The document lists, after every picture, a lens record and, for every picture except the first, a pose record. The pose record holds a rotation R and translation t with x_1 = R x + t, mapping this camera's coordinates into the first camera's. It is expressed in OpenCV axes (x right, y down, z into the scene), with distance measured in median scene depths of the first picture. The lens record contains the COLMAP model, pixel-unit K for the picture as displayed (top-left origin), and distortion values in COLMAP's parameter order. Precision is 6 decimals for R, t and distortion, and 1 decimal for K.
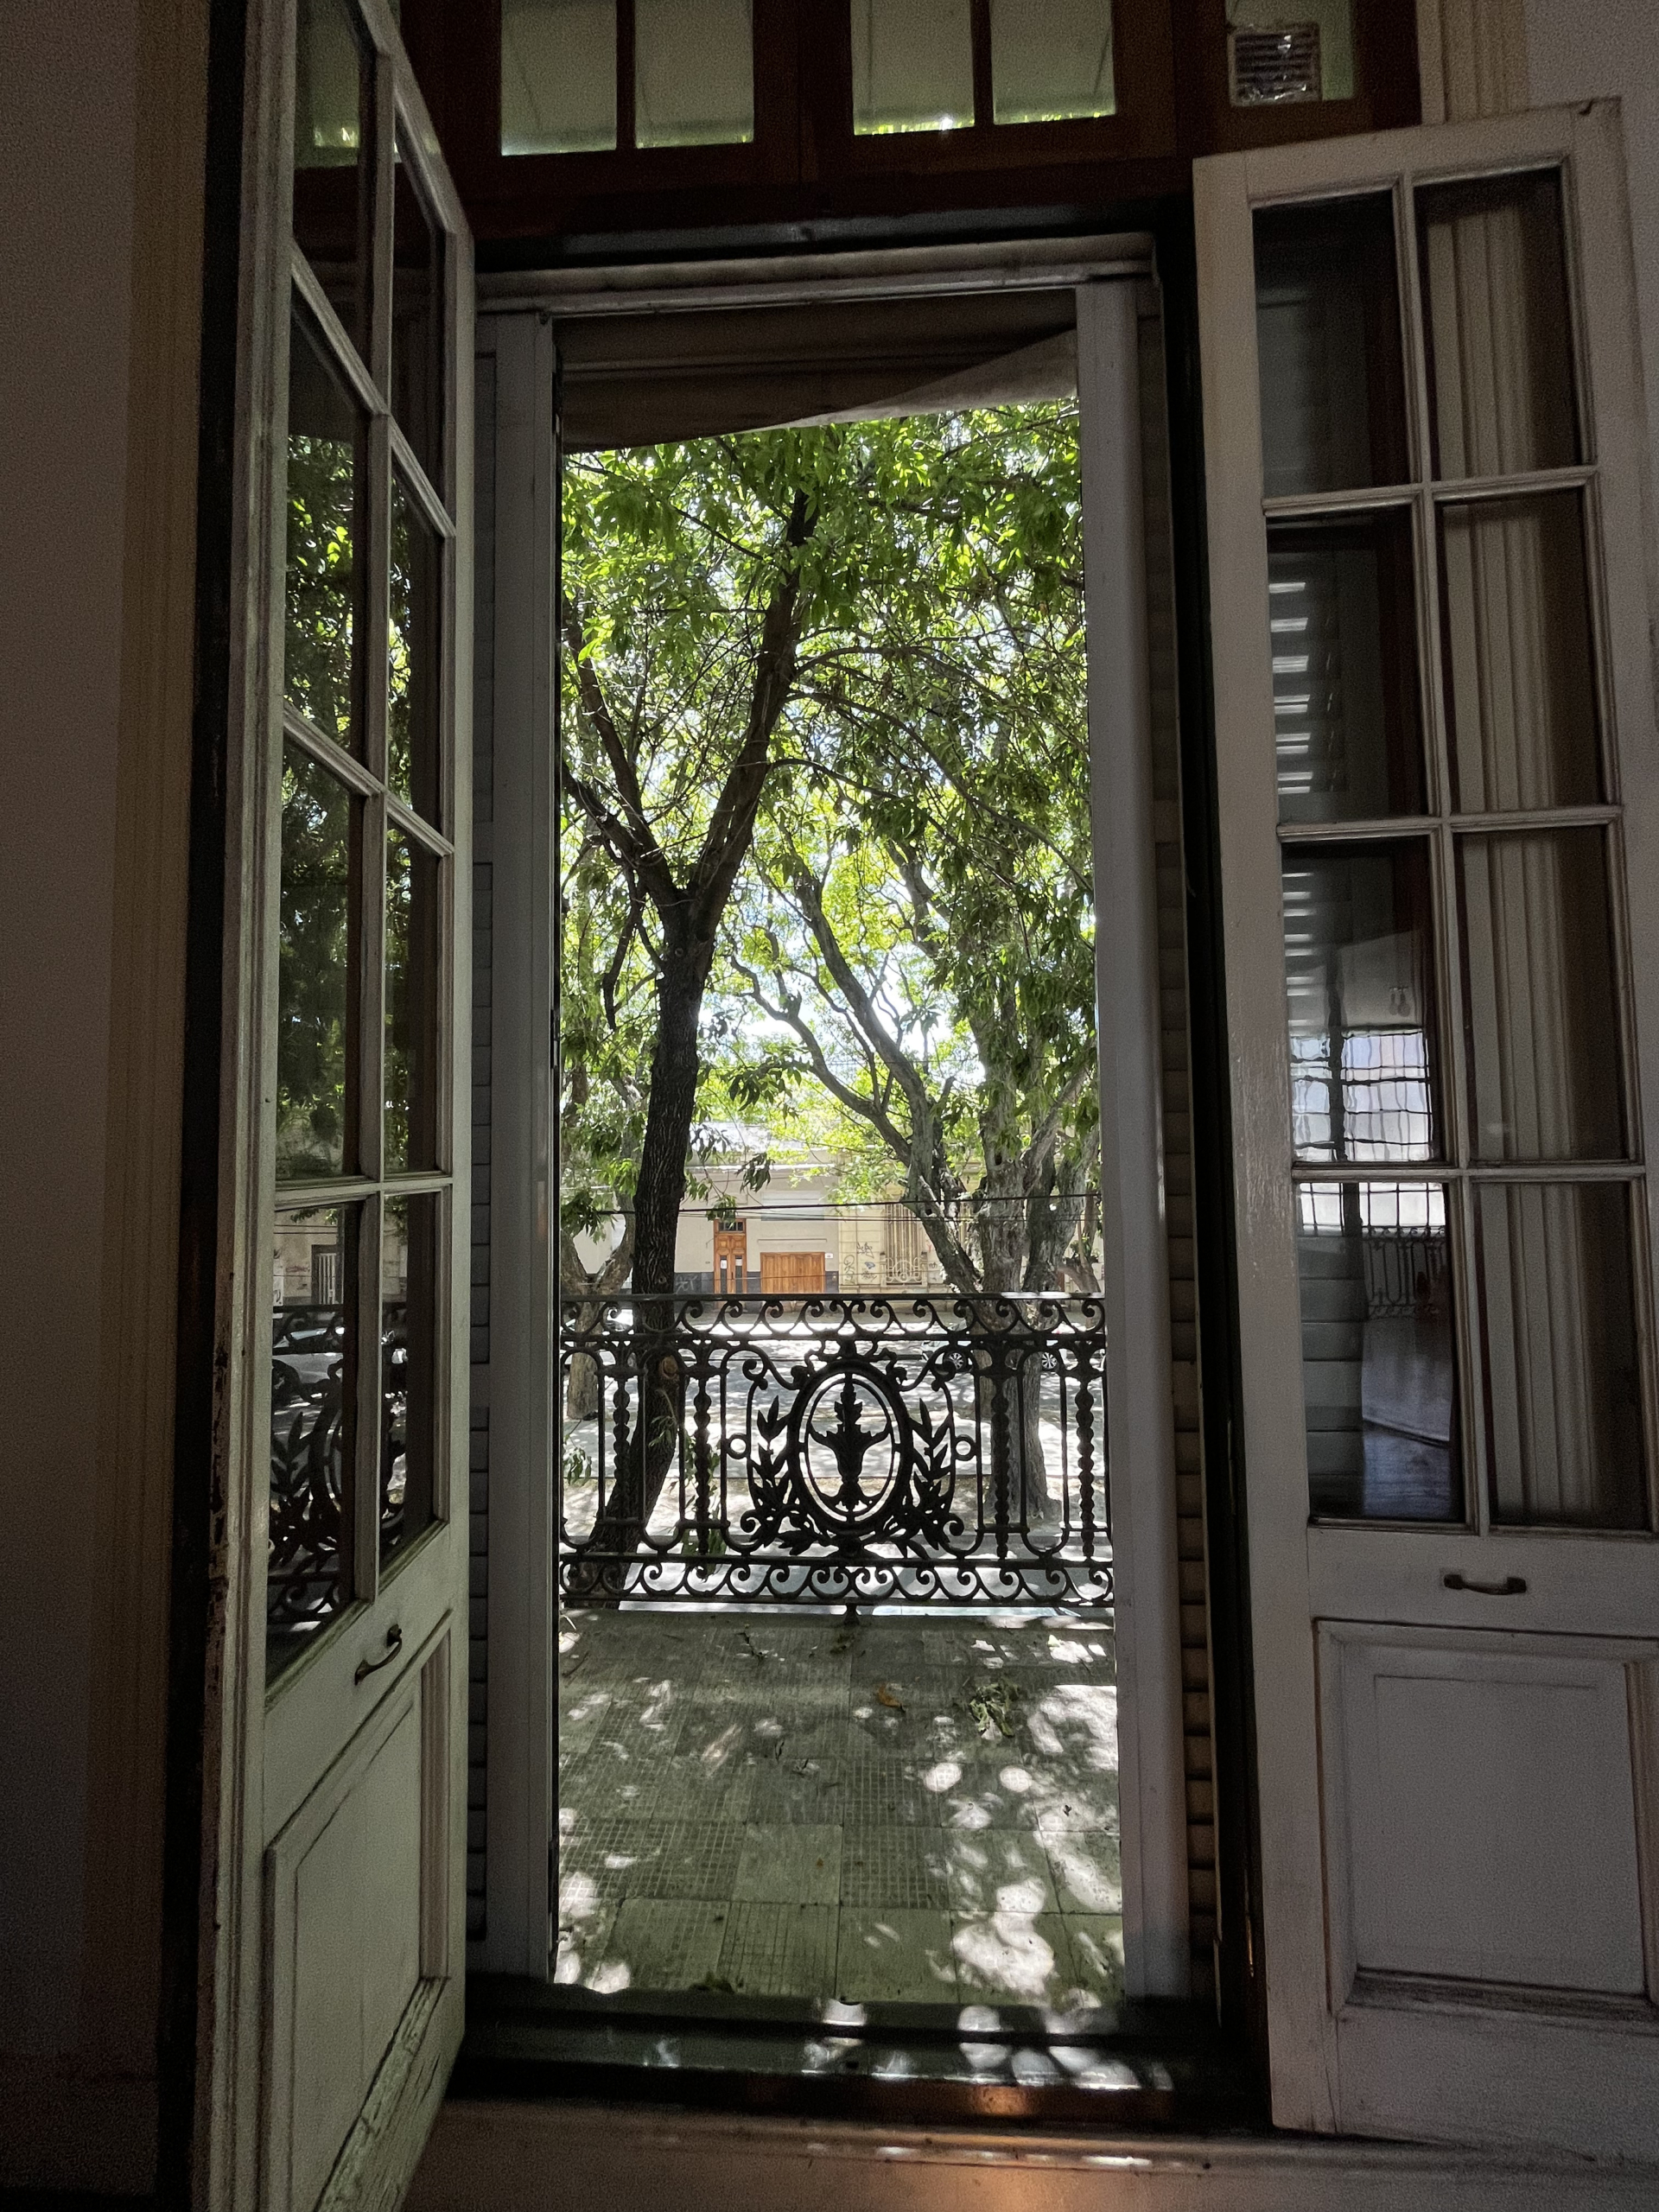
lens RADIAL K [[900.1, 0, 828.6], [0, 900.1, 1096.1], [0, 0, 1]] dist [0.000269, -0.000011]
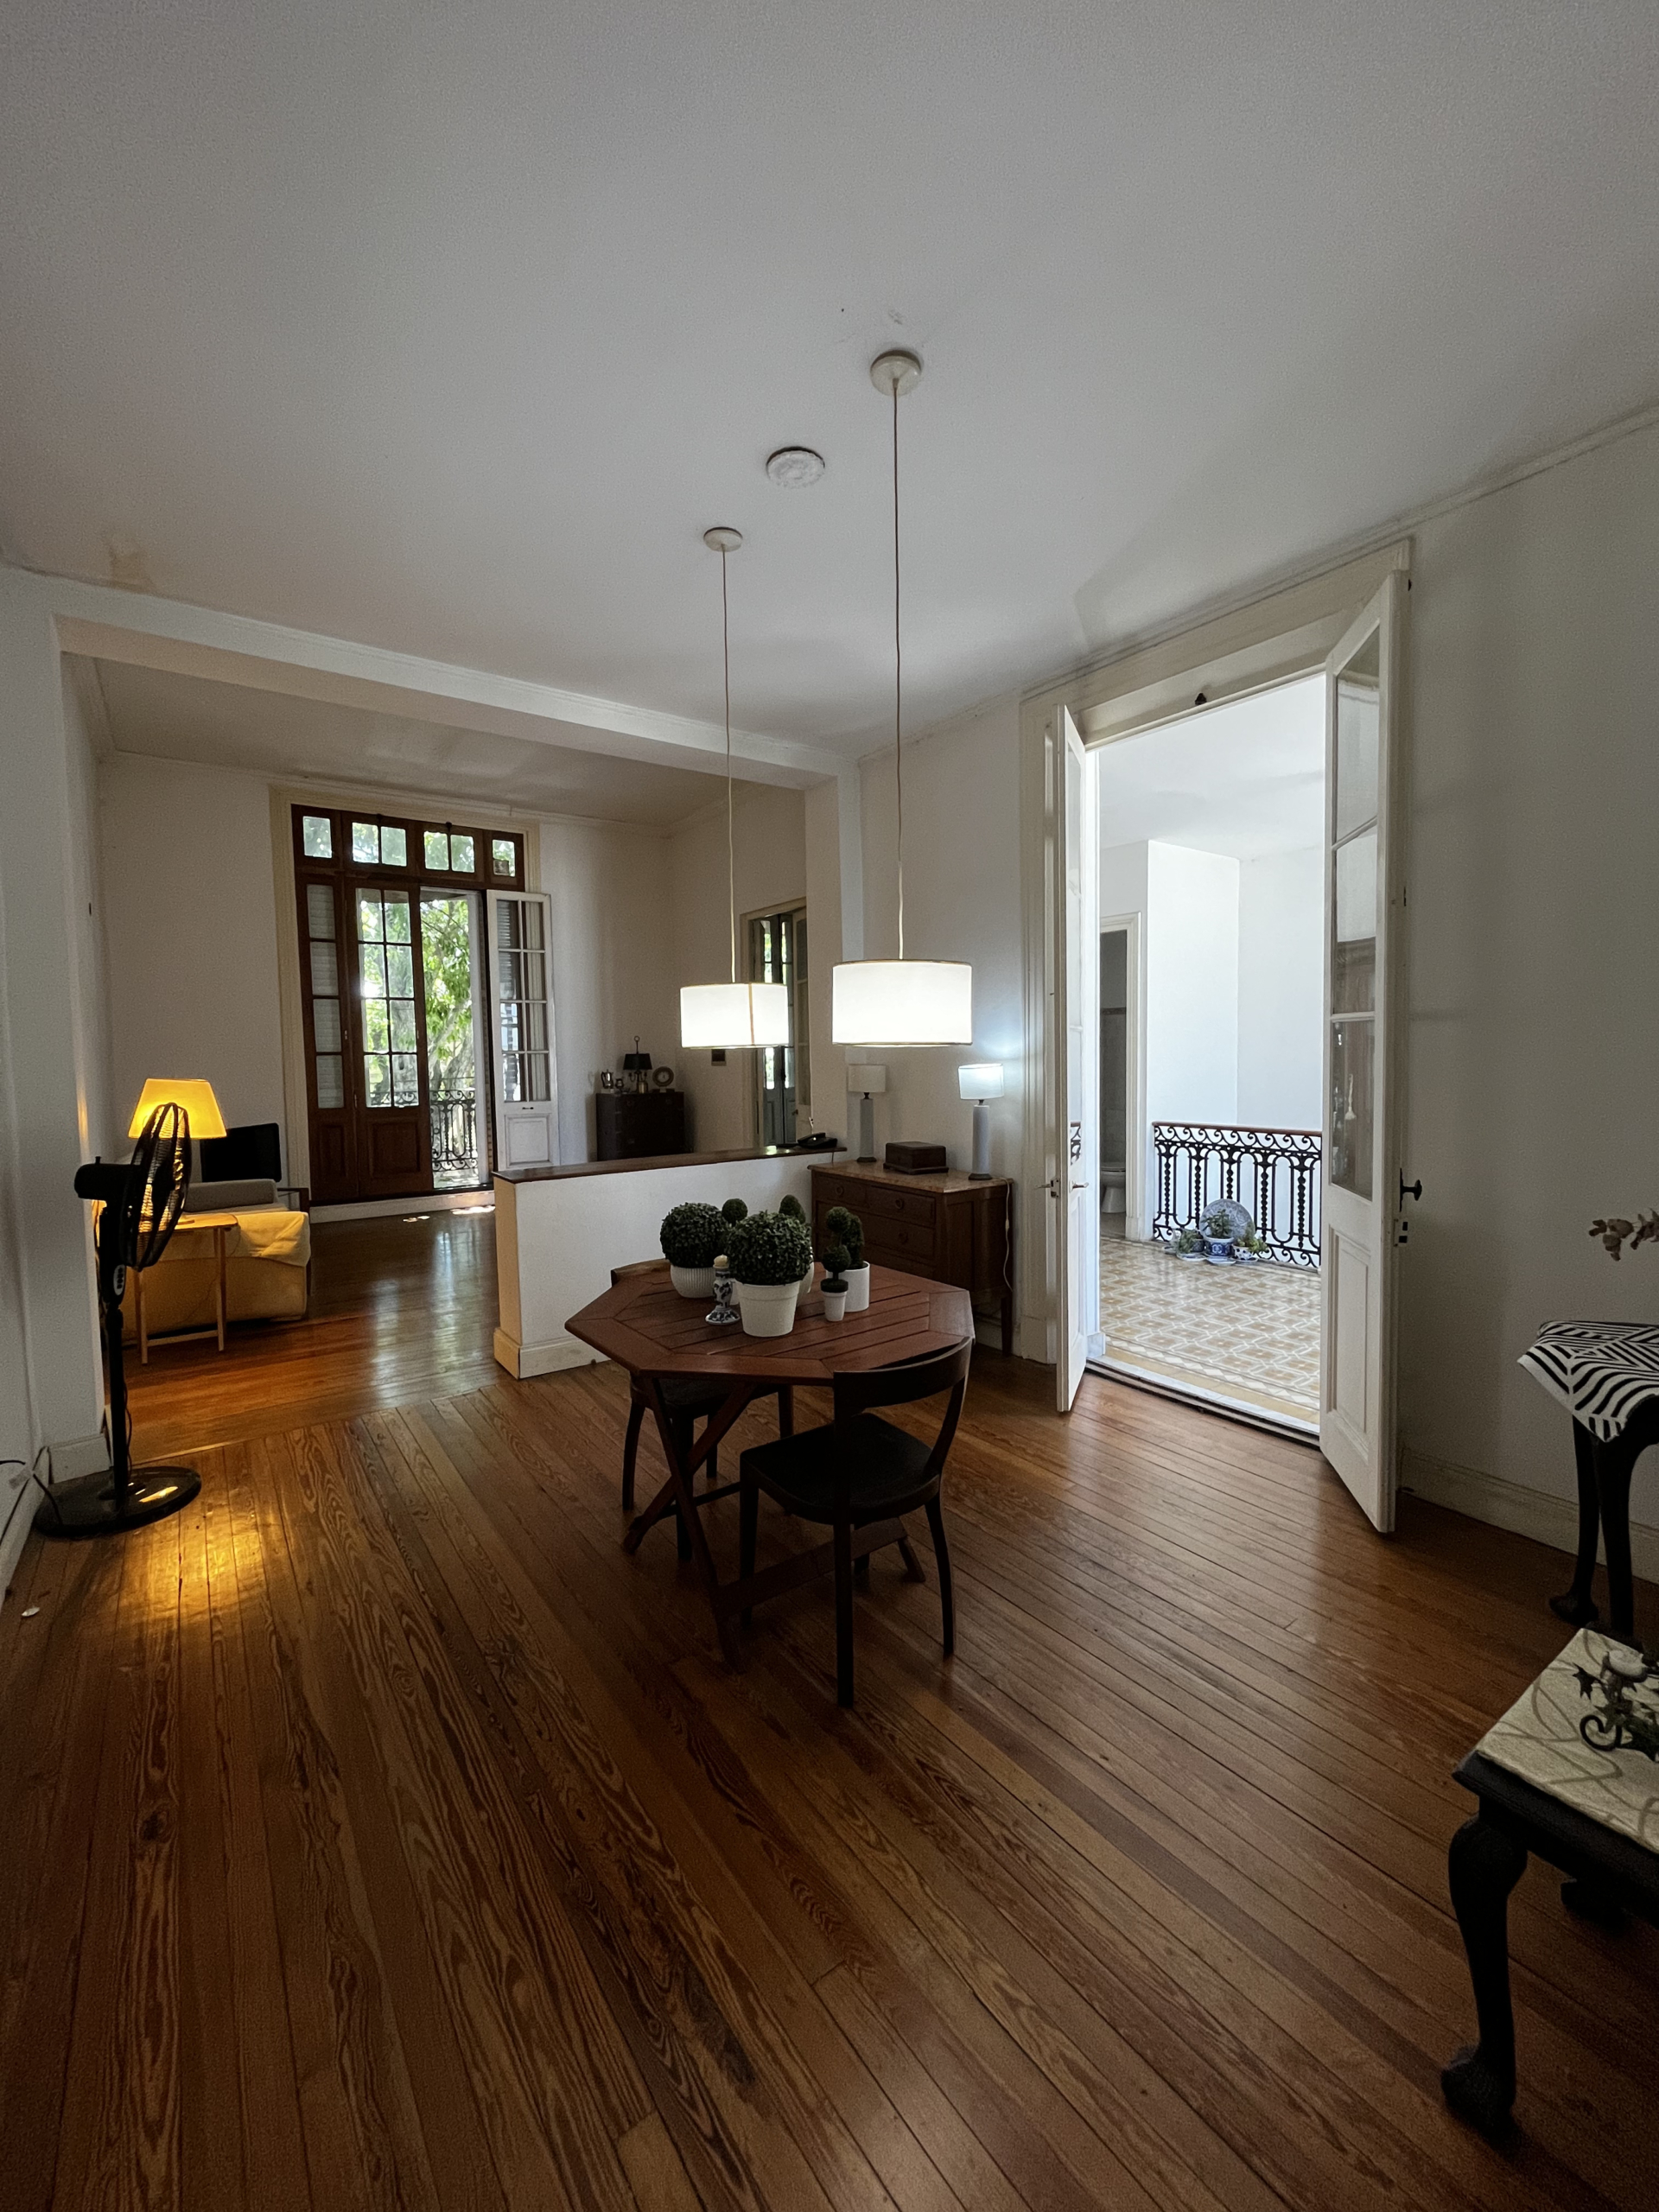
lens RADIAL K [[897.2, 0, 828.4], [0, 897.2, 1107.6], [0, 0, 1]] dist [-0.000130, -0.000573]
pose [[0.784674, -0.038912, 0.618686, -1.502077], [-0.025704, 0.995127, 0.095187, -0.169694], [-0.619375, -0.090594, 0.779851, -4.987481]]
